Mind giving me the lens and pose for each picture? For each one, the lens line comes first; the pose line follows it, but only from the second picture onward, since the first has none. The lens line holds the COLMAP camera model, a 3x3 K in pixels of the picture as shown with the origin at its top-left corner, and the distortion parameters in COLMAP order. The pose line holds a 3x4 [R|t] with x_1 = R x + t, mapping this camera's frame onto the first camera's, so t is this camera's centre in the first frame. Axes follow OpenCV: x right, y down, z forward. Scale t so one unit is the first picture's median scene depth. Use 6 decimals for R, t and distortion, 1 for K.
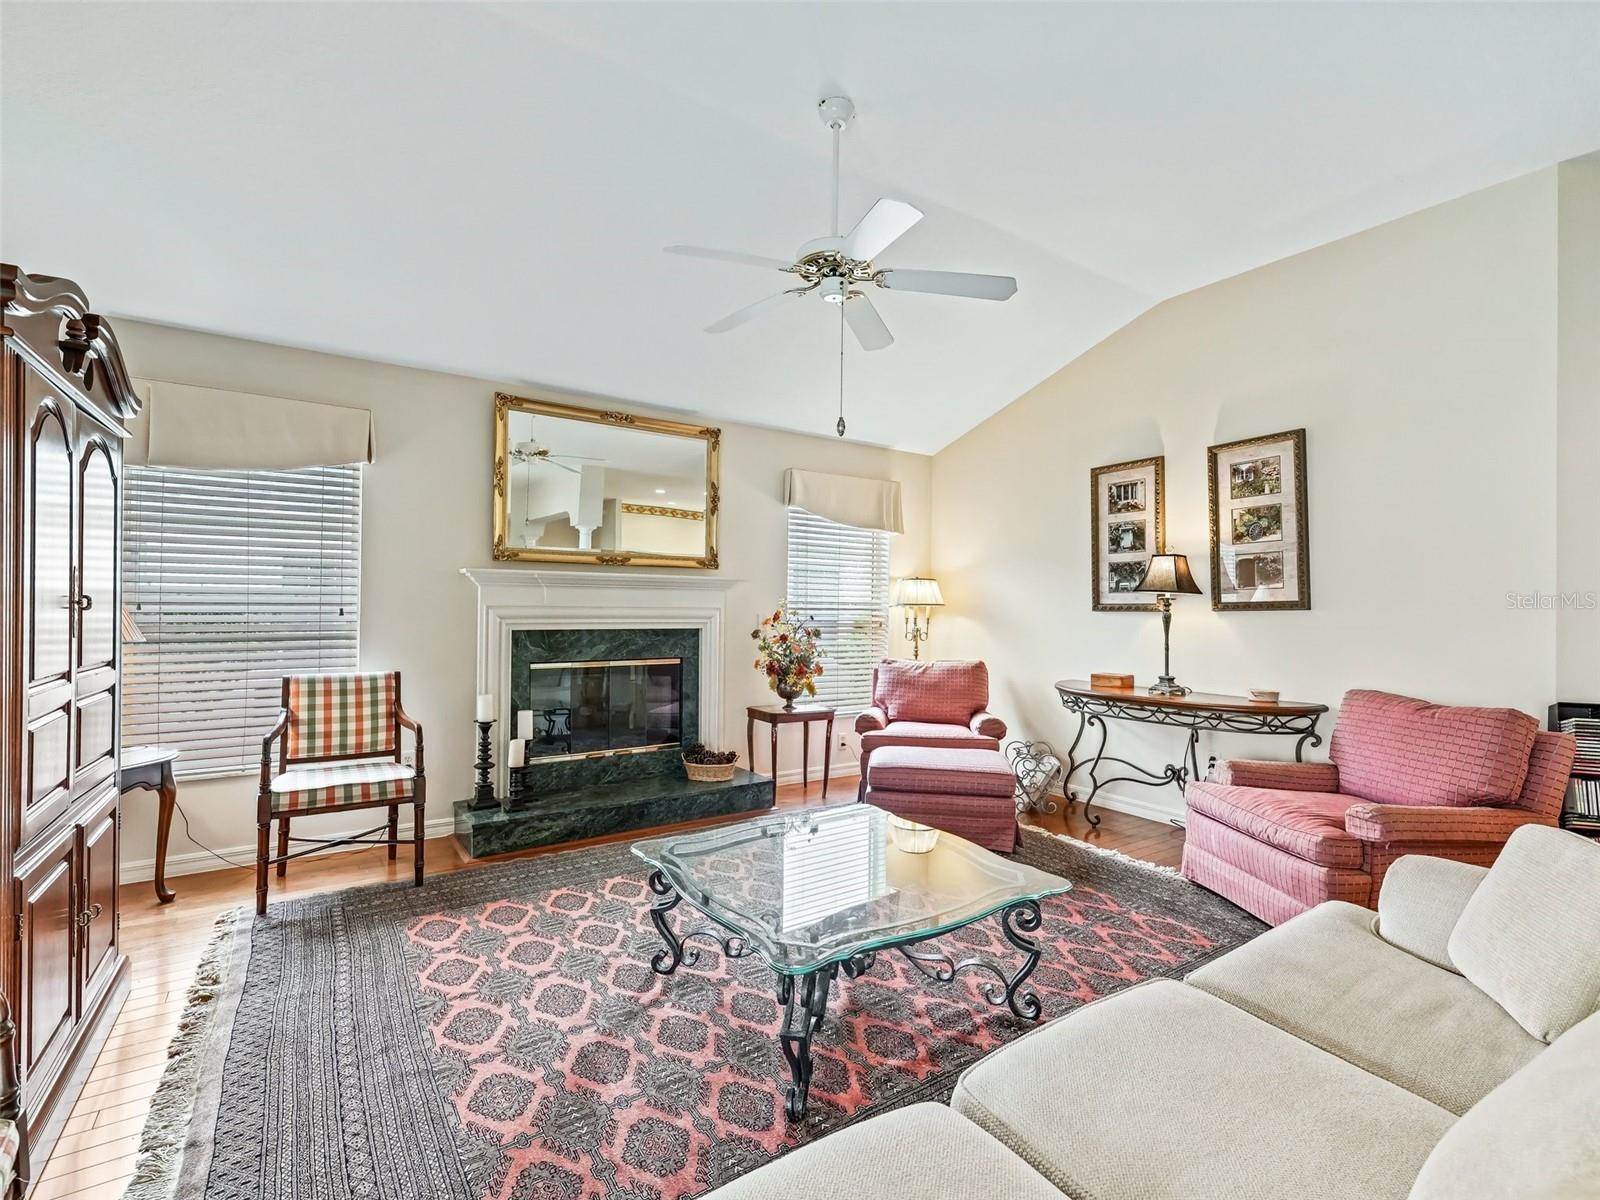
lens RADIAL K [[724.2, 0, 790.0], [0, 724.2, 599.6], [0, 0, 1]] dist [0.007552, -0.002396]
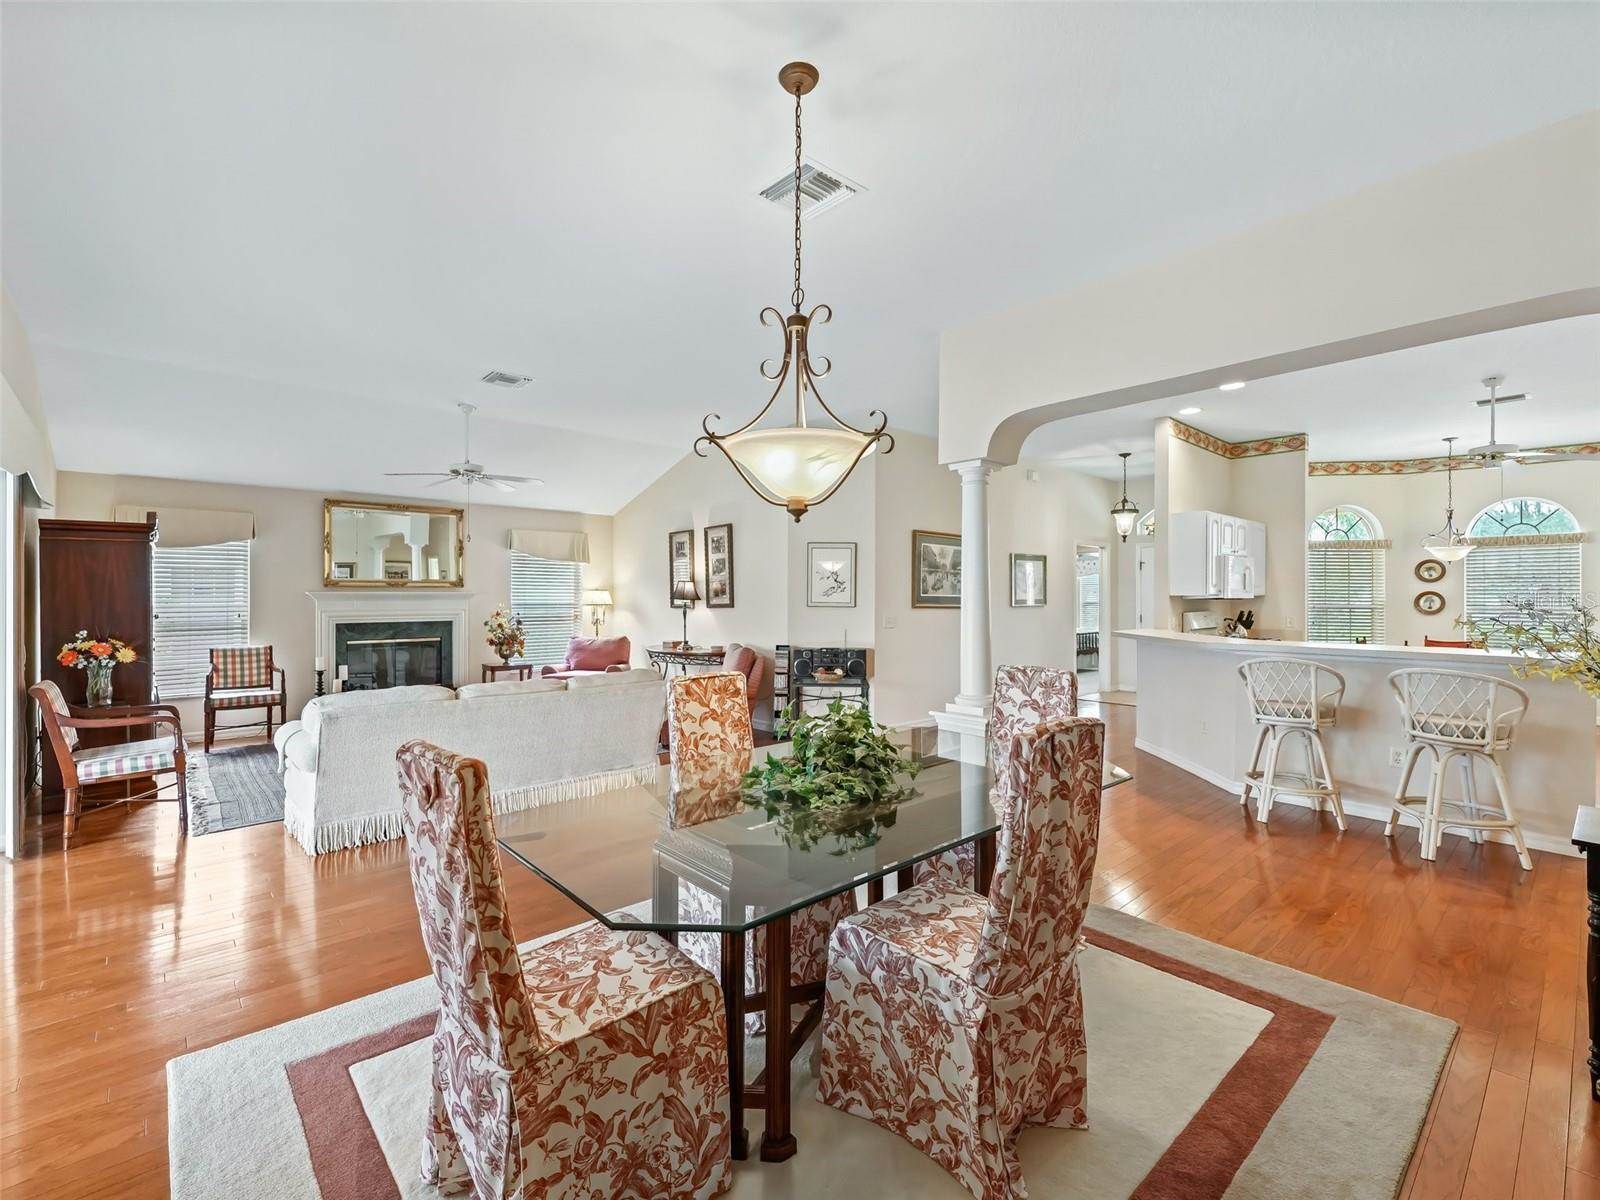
lens RADIAL K [[724.2, 0, 788.1], [0, 724.2, 590.9], [0, 0, 1]] dist [0.007552, -0.002396]
pose [[0.991030, -0.009843, 0.133279, 0.547693], [0.008830, 0.999928, 0.008184, -0.048802], [-0.133350, -0.006934, 0.991045, -1.059547]]
